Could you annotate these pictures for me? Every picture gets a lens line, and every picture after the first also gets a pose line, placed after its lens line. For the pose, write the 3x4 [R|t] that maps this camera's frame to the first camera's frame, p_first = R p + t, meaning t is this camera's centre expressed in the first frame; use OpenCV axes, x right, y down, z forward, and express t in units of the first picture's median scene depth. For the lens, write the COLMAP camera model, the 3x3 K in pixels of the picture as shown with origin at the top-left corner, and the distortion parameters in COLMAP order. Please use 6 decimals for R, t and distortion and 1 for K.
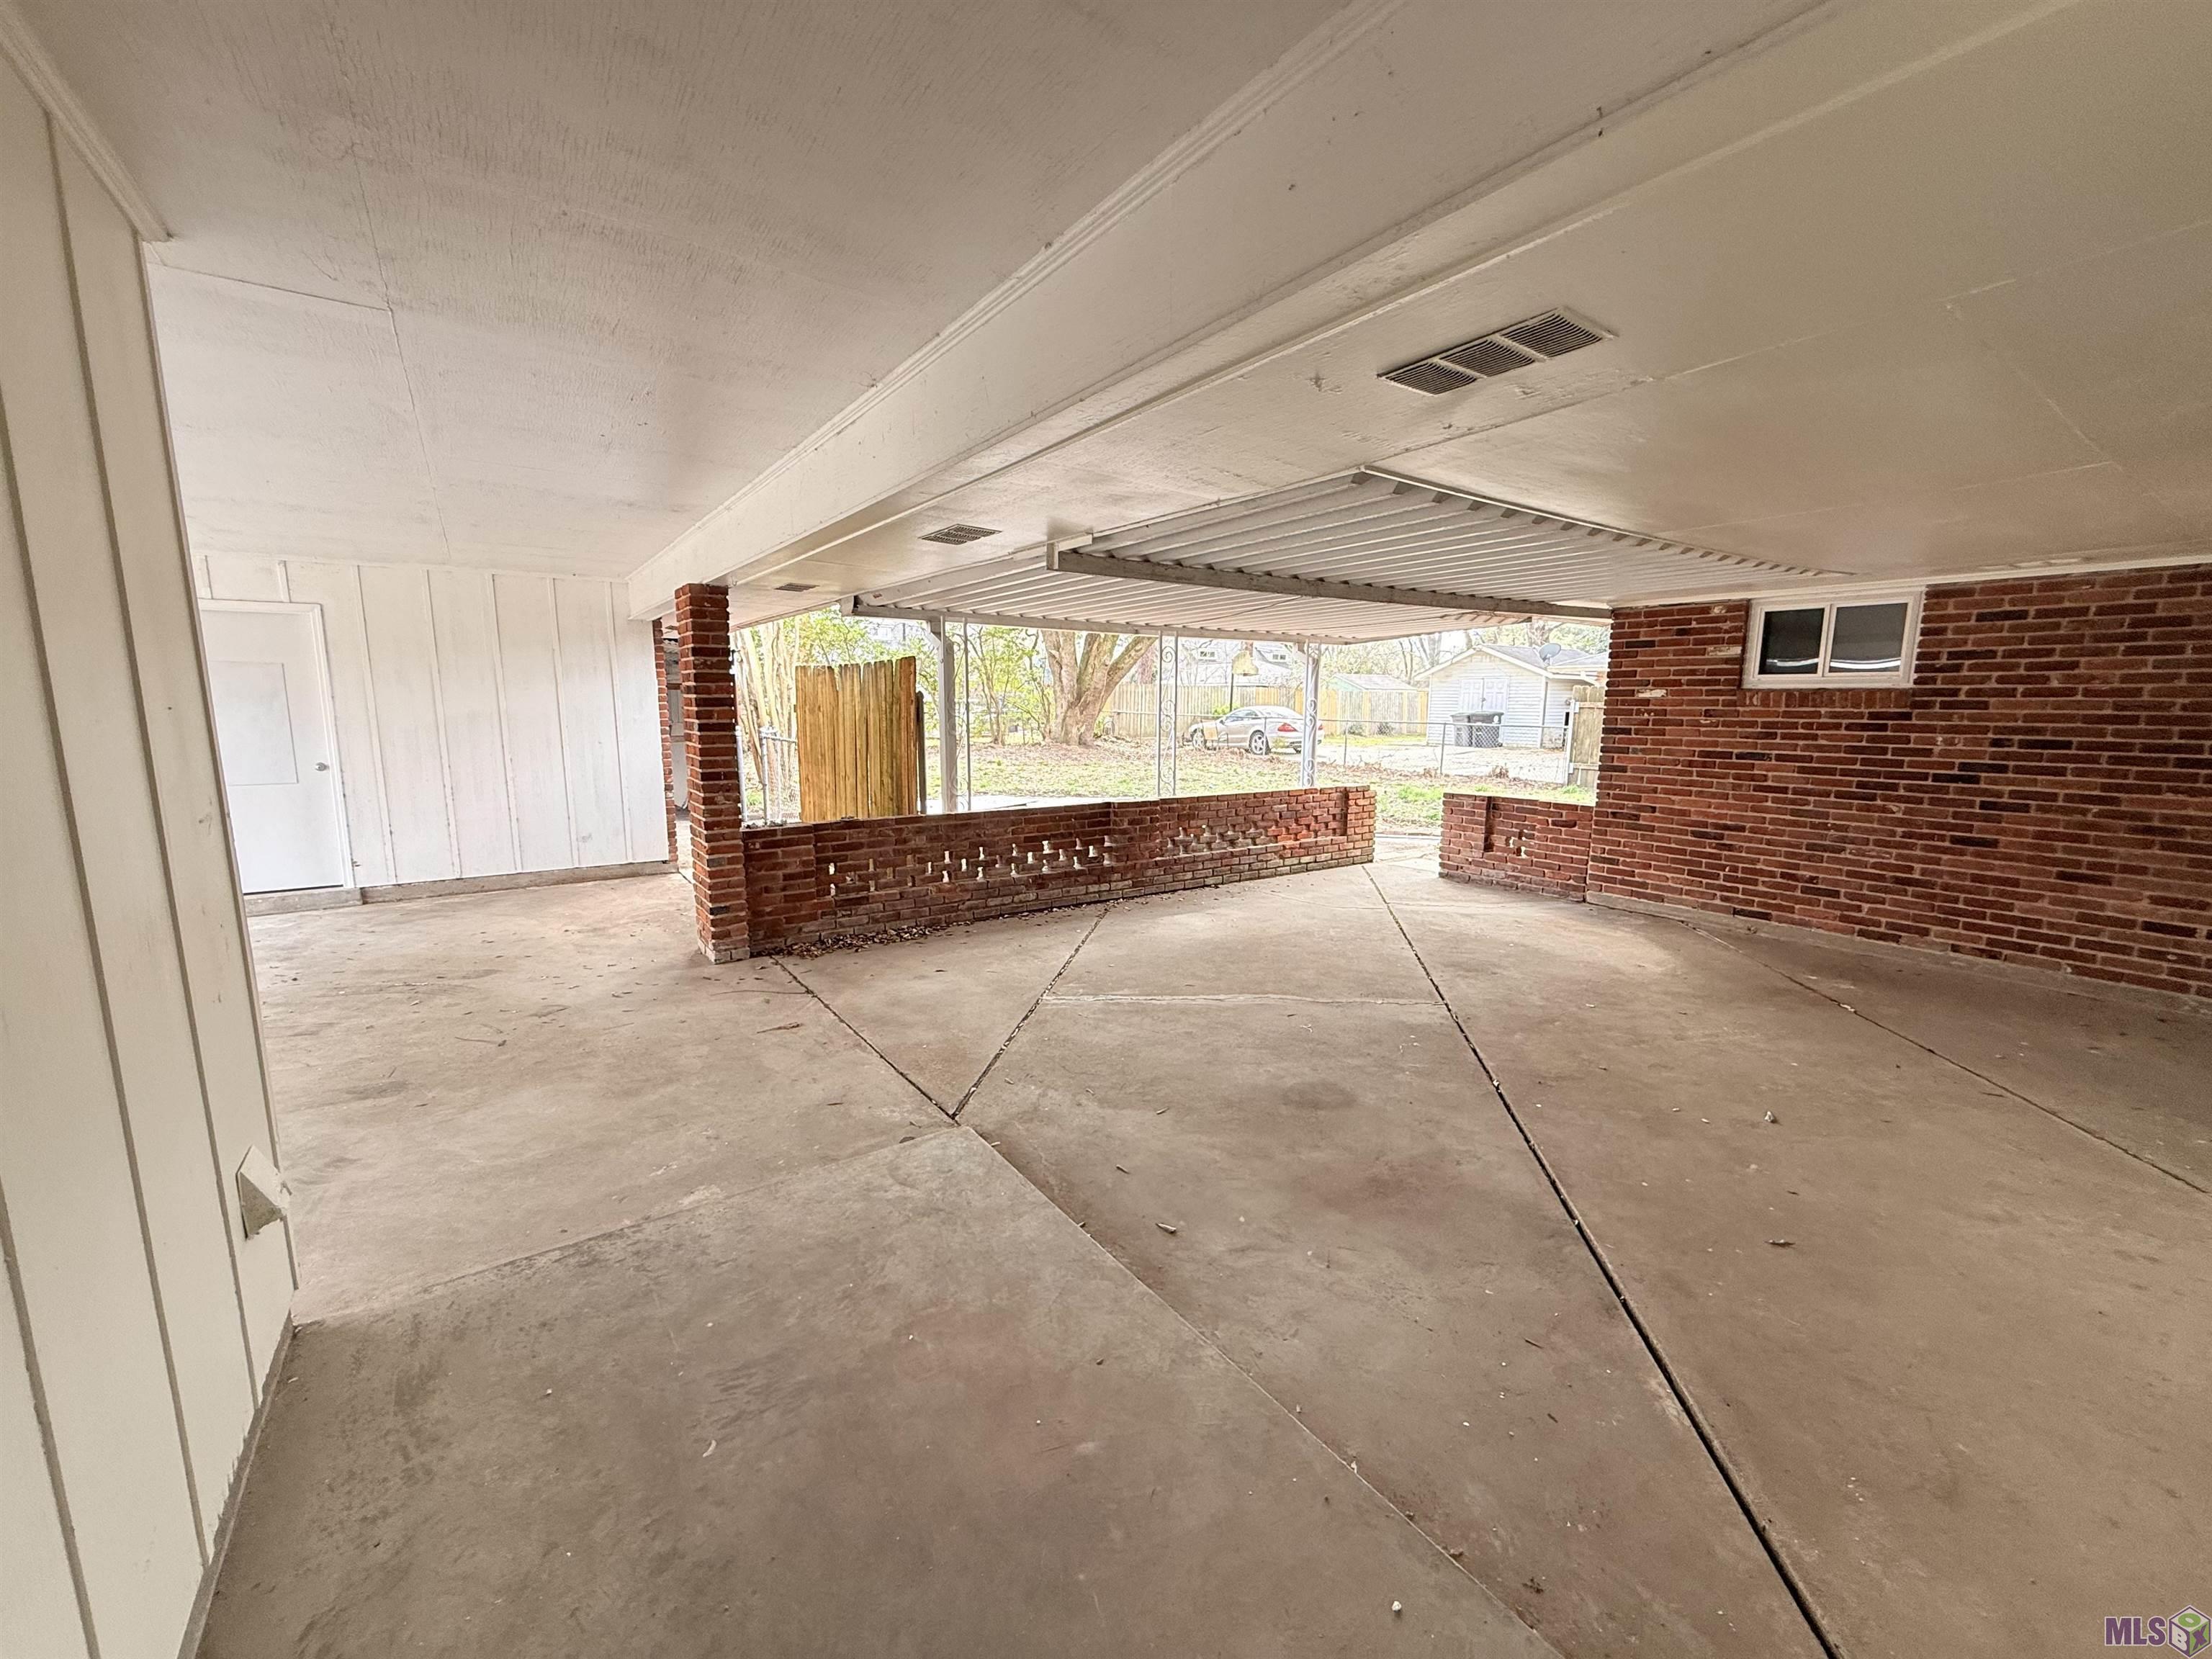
lens RADIAL K [[884.9, 0, 1102.7], [0, 884.9, 838.1], [0, 0, 1]] dist [-0.001112, -0.000360]
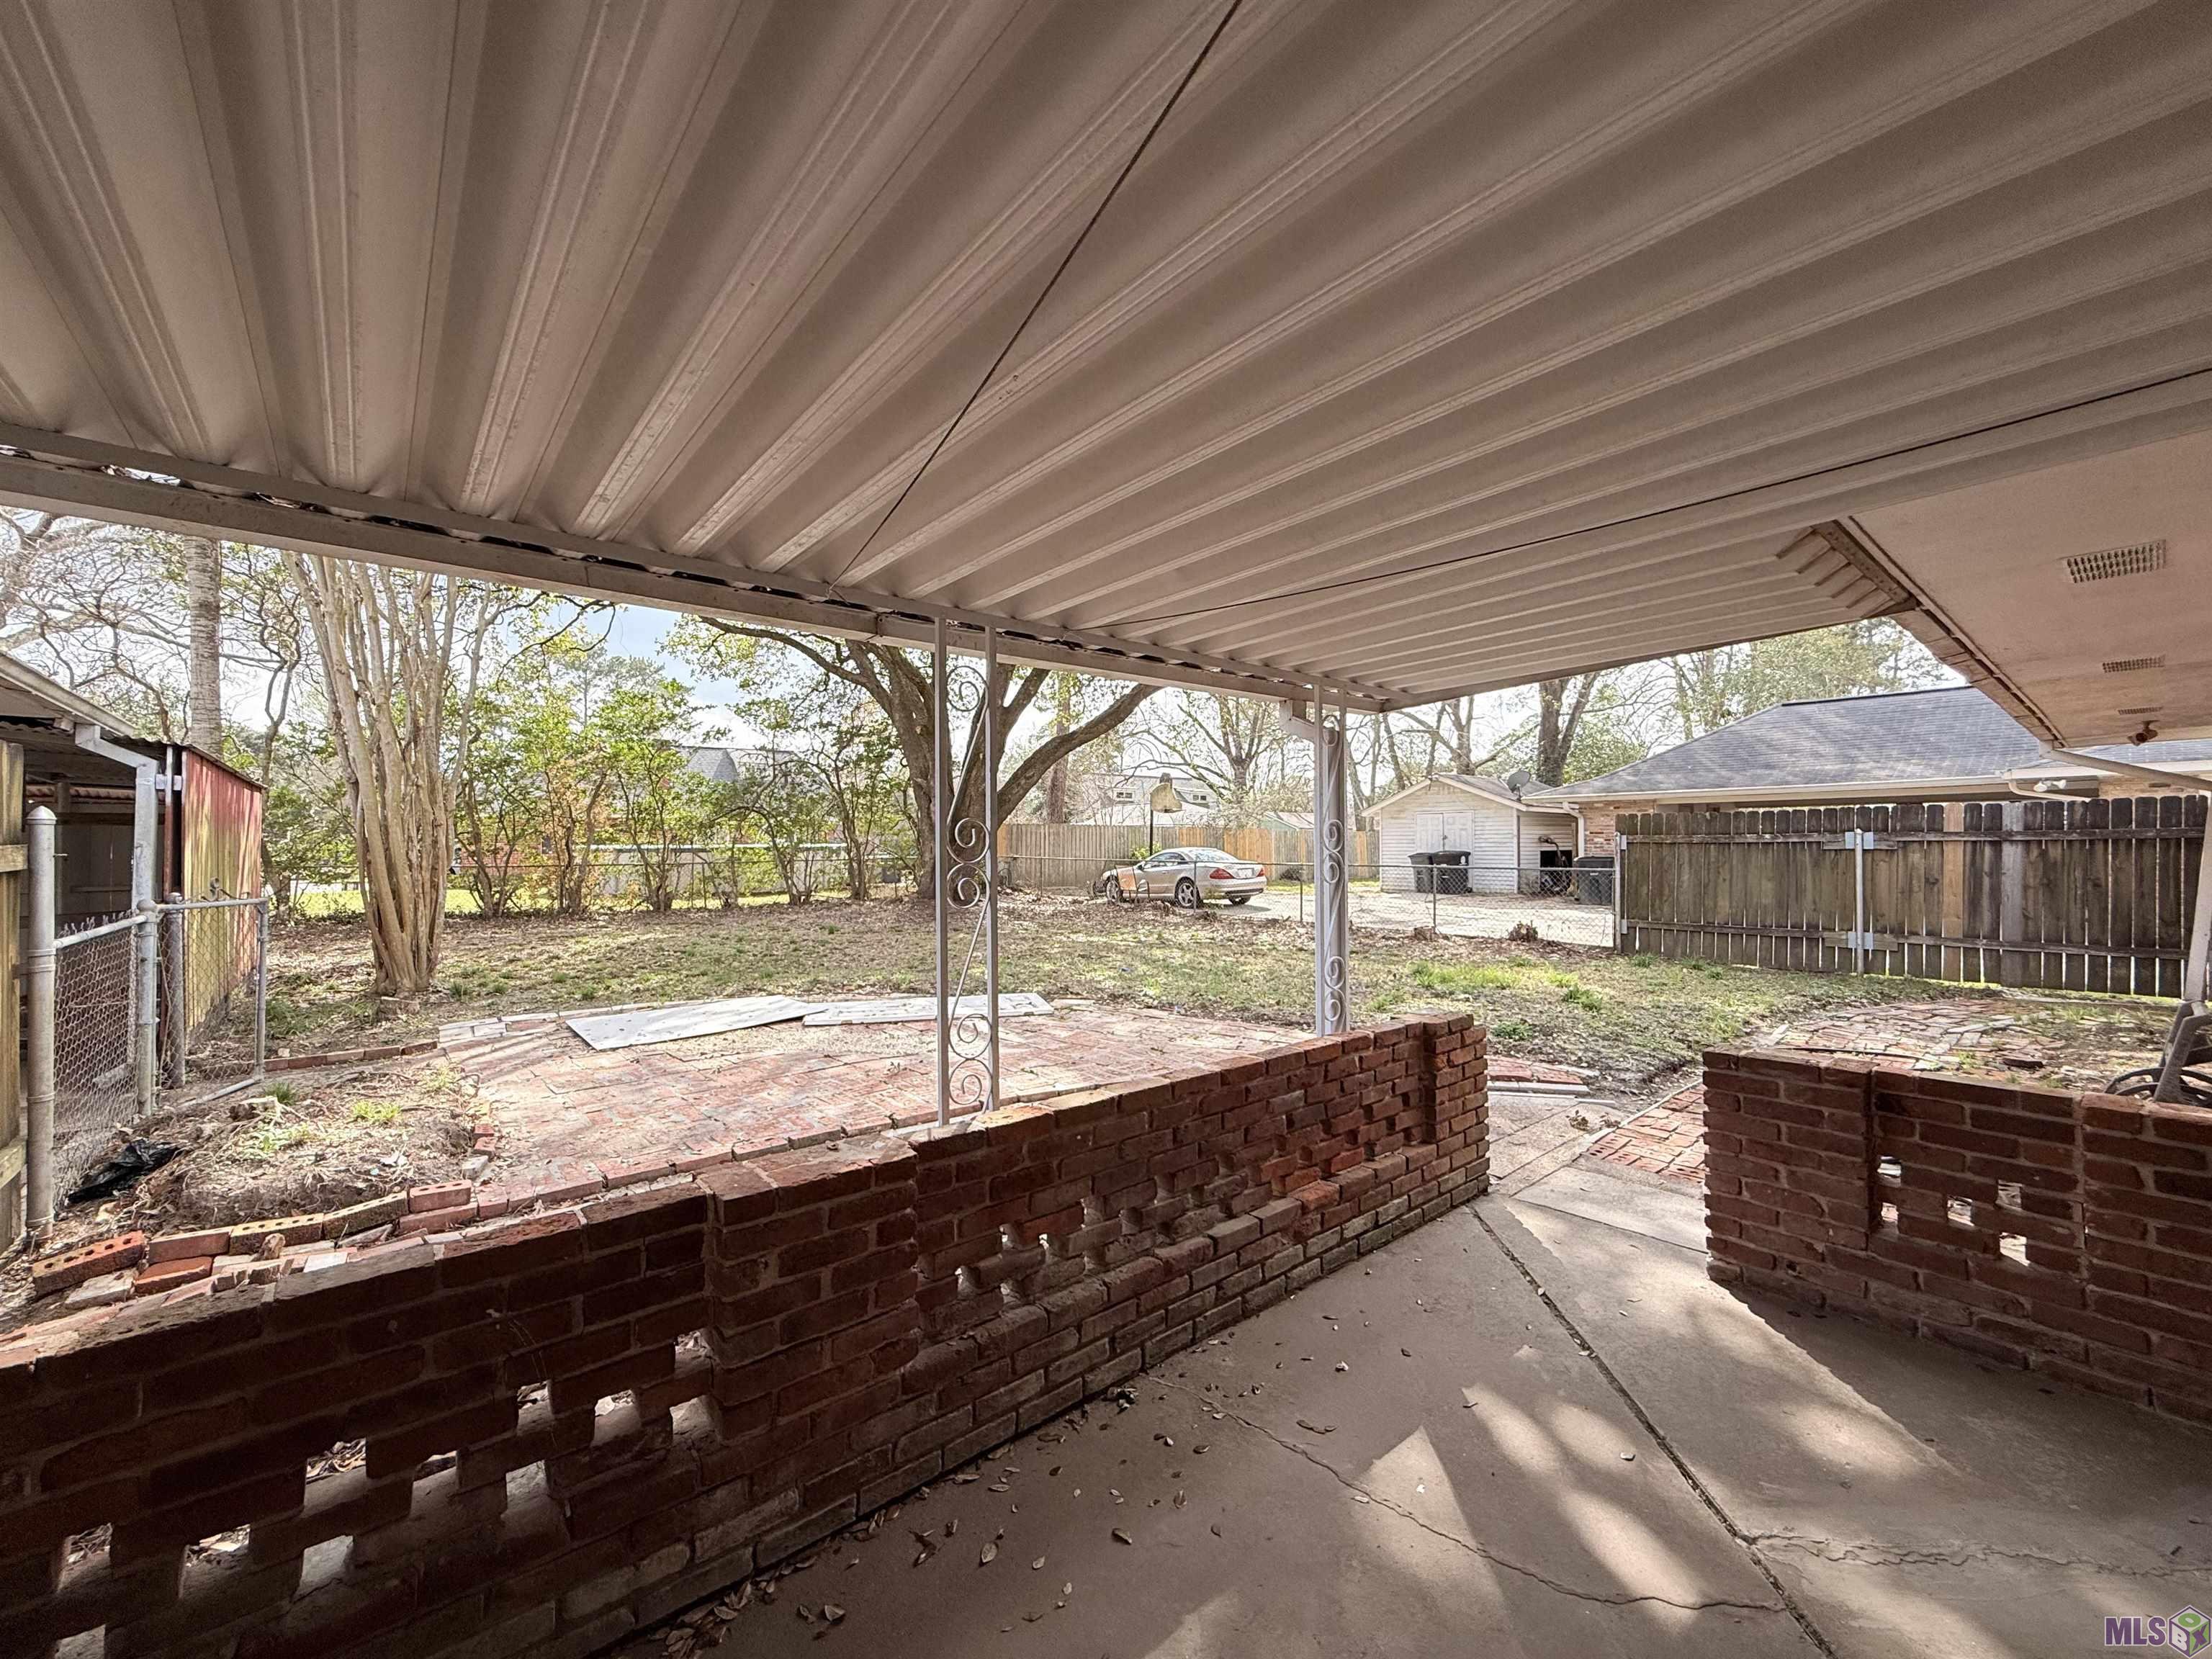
lens RADIAL K [[884.9, 0, 1105.3], [0, 884.9, 837.2], [0, 0, 1]] dist [-0.001112, -0.000360]
pose [[0.995795, -0.010217, 0.091036, 0.088491], [0.024950, 0.986442, -0.162201, -0.085377], [-0.088145, 0.163790, 0.982549, 0.610565]]
